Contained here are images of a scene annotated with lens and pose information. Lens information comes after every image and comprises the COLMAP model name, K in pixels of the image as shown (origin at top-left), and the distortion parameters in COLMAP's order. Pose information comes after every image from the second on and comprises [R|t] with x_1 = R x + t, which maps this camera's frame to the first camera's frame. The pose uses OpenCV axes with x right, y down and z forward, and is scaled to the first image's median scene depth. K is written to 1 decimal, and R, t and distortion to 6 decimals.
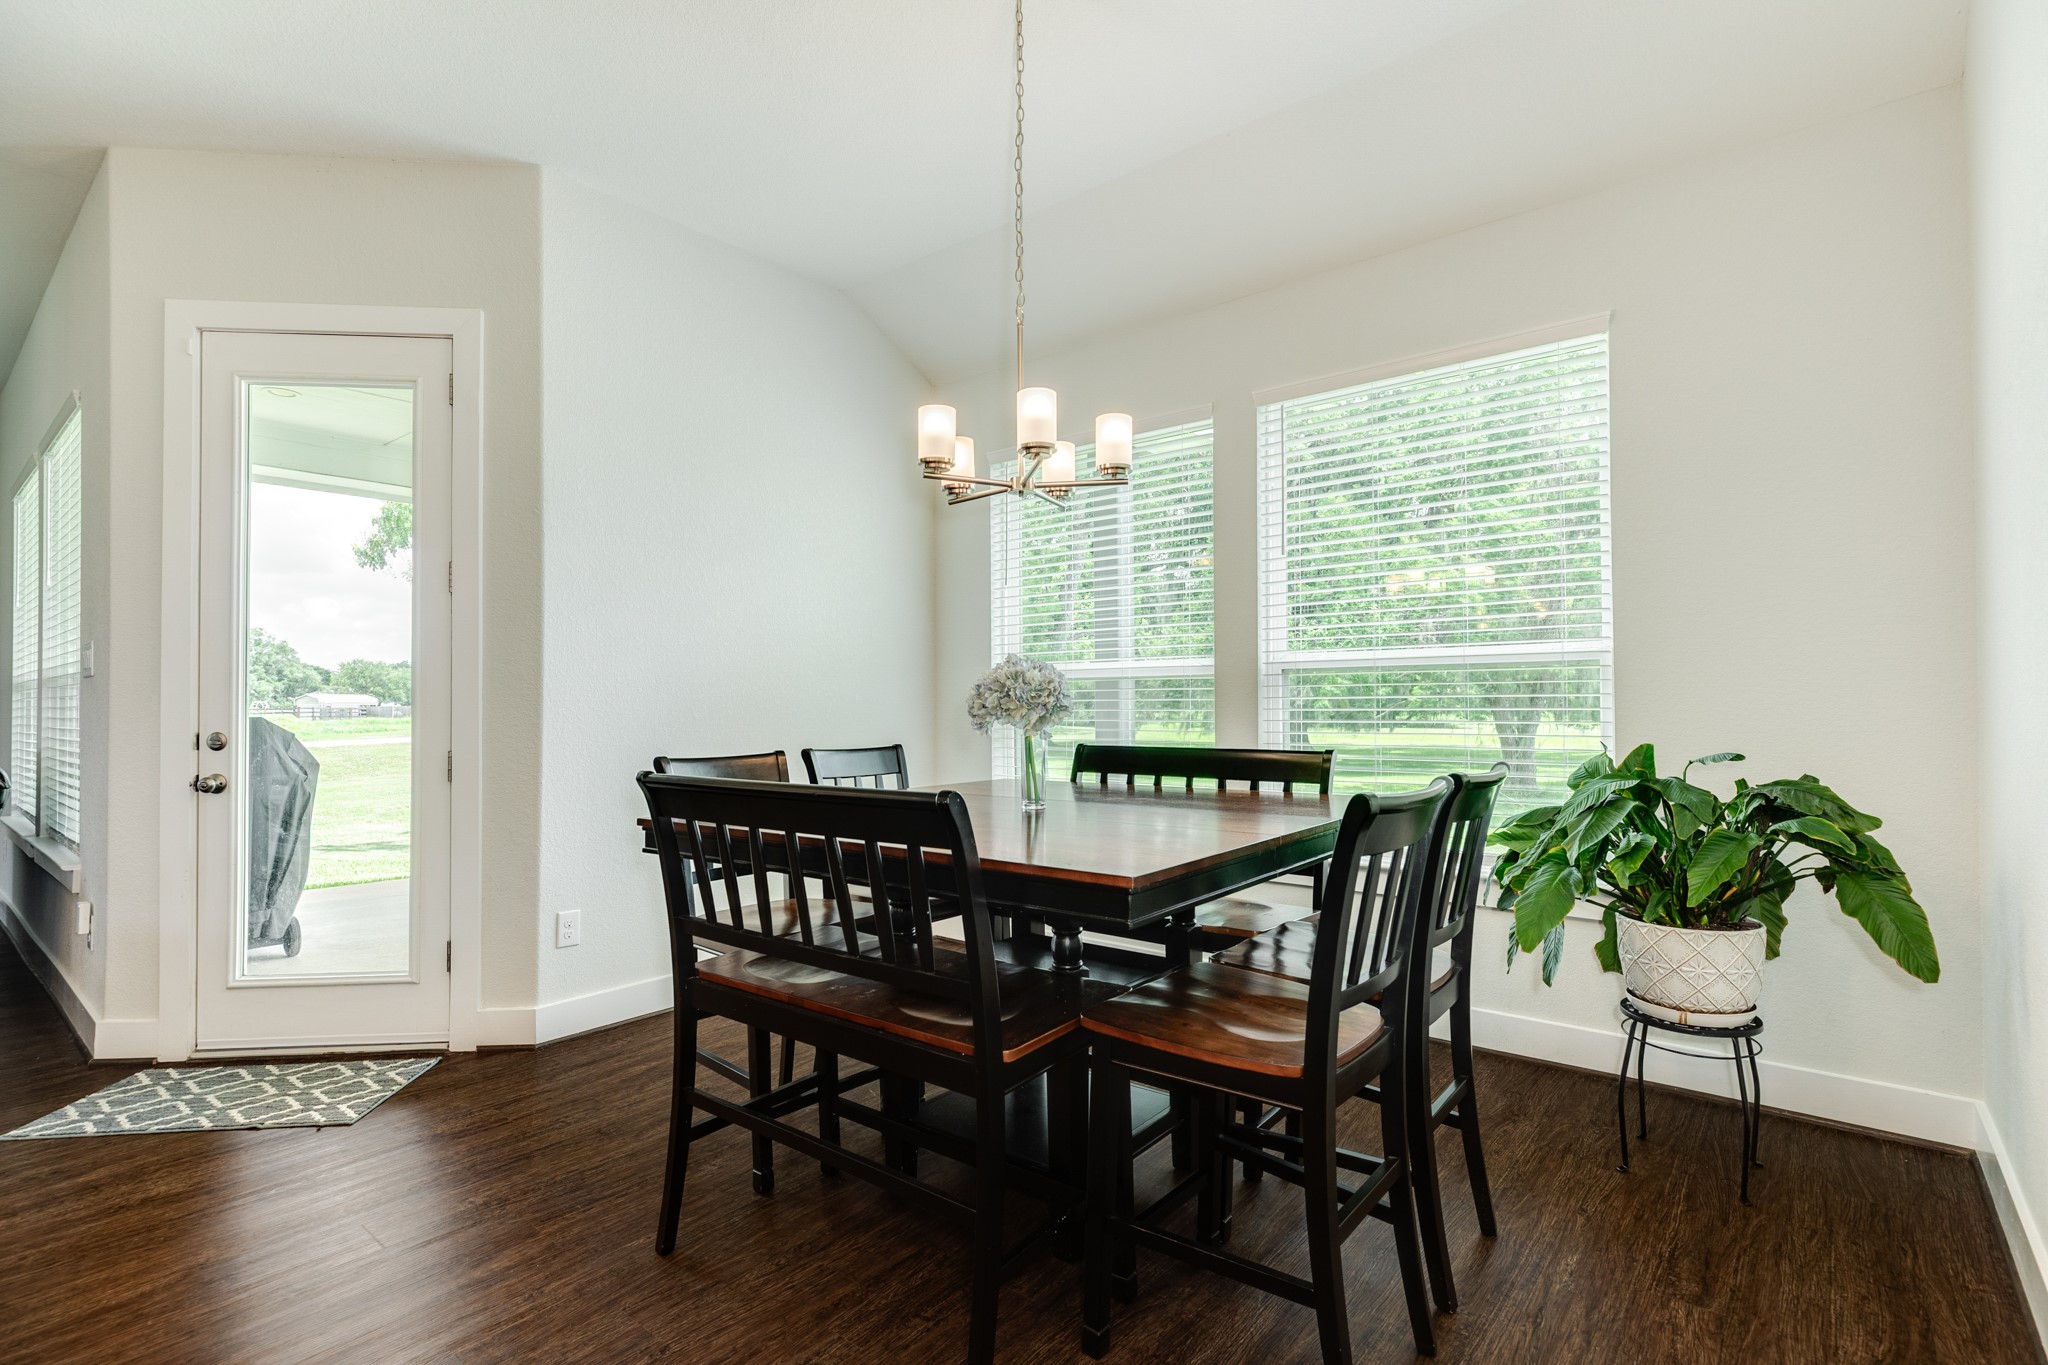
lens RADIAL K [[1005.6, 0, 1029.7], [0, 1005.6, 678.2], [0, 0, 1]] dist [-0.004745, 0.001384]
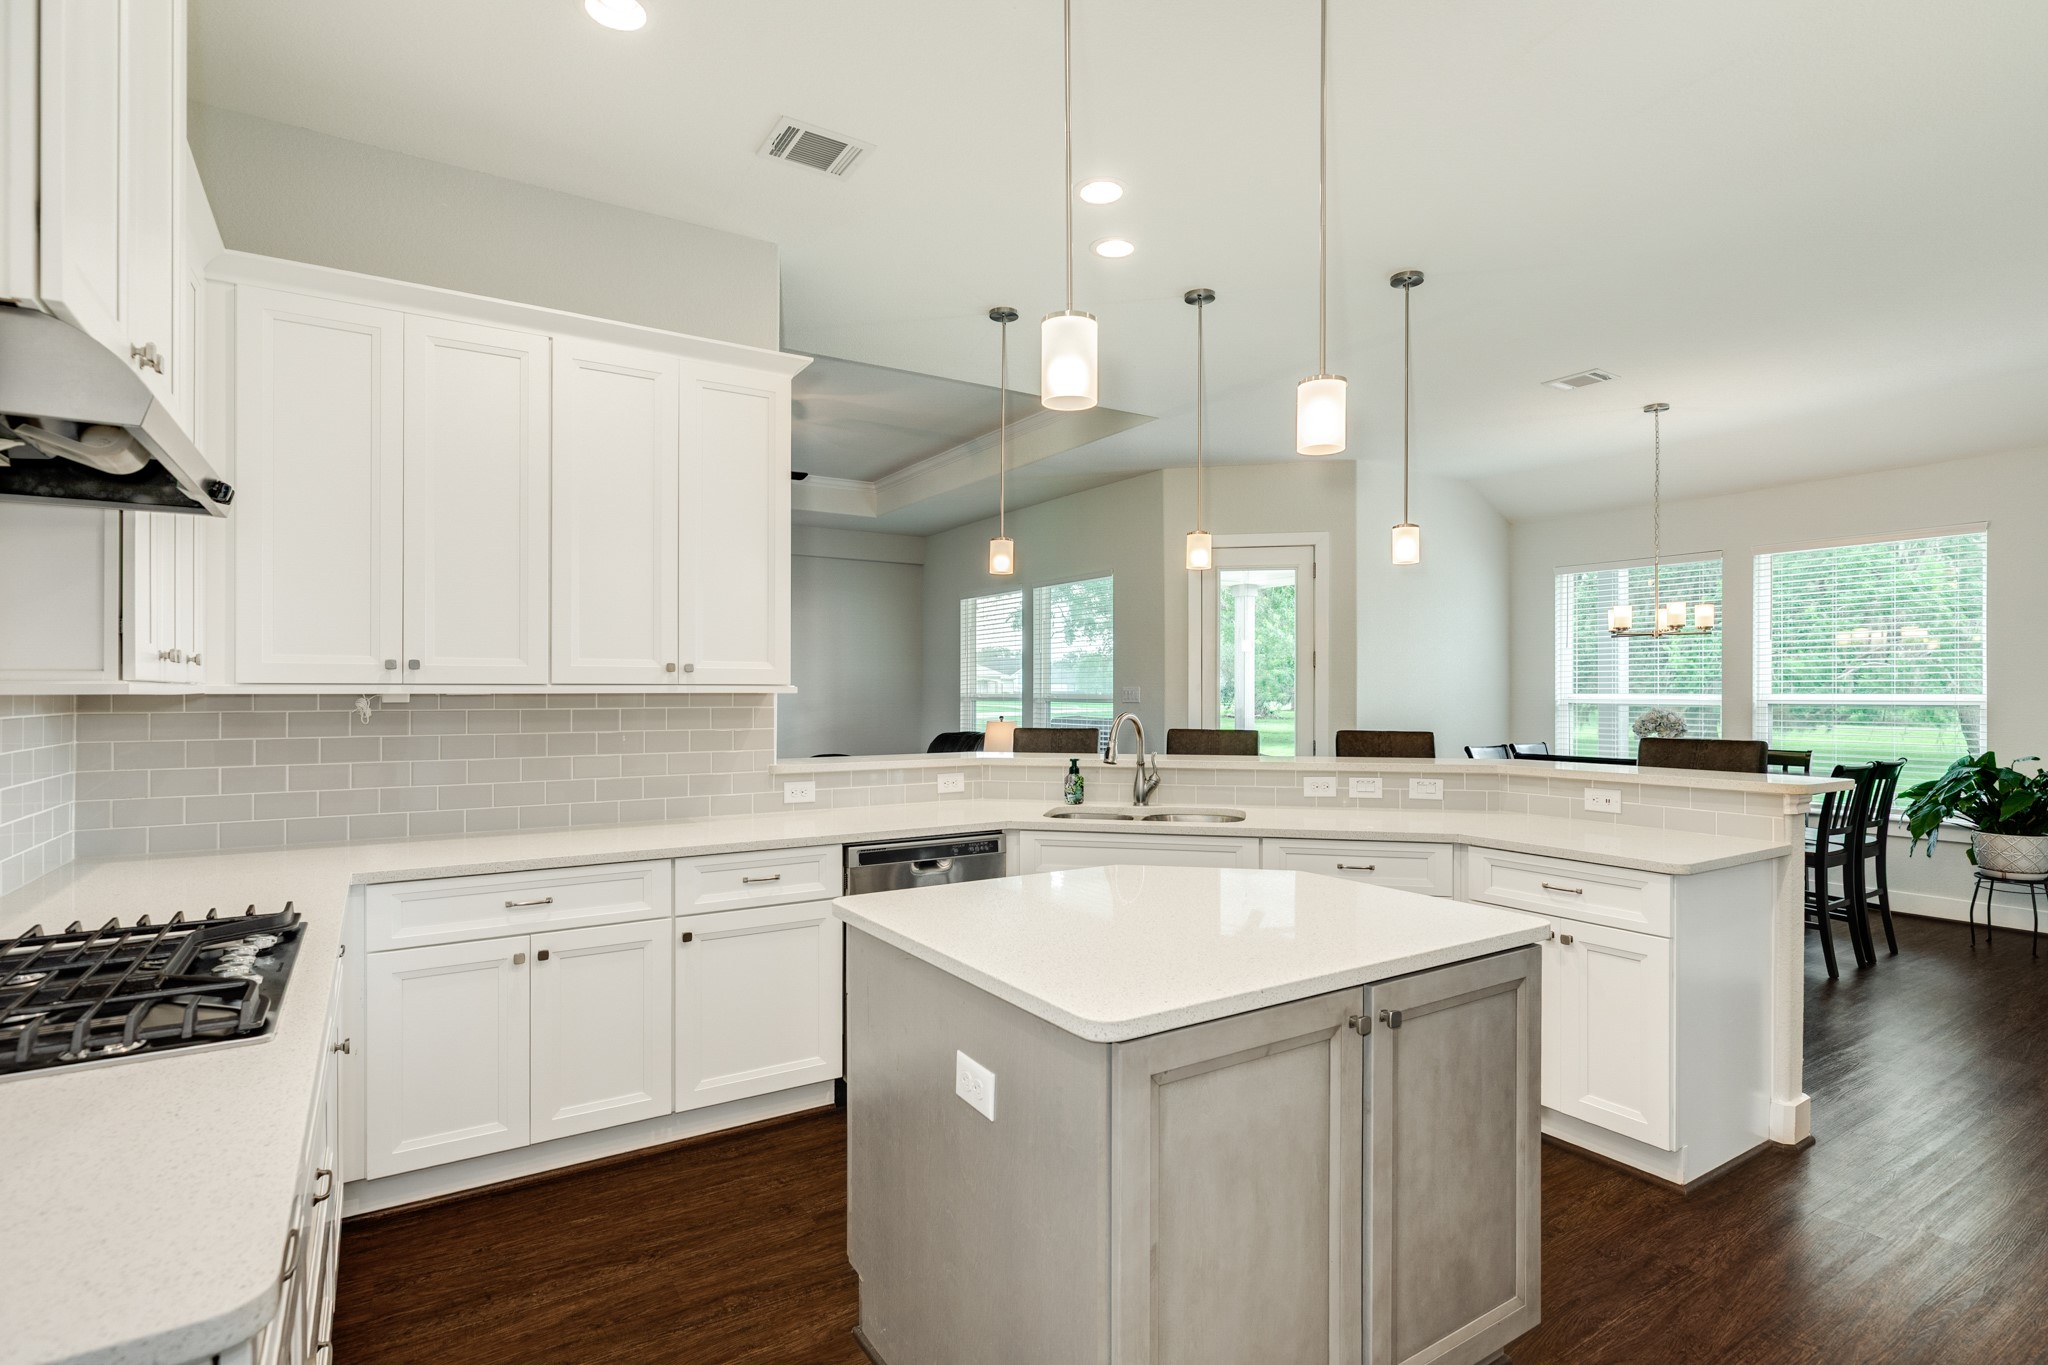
lens RADIAL K [[1005.6, 0, 1029.8], [0, 1005.6, 686.0], [0, 0, 1]] dist [-0.004745, 0.001384]
pose [[0.952168, 0.006081, -0.305514, -0.680739], [-0.005315, 0.999980, 0.003340, -0.070243], [0.305529, -0.001557, 0.952182, -1.666802]]
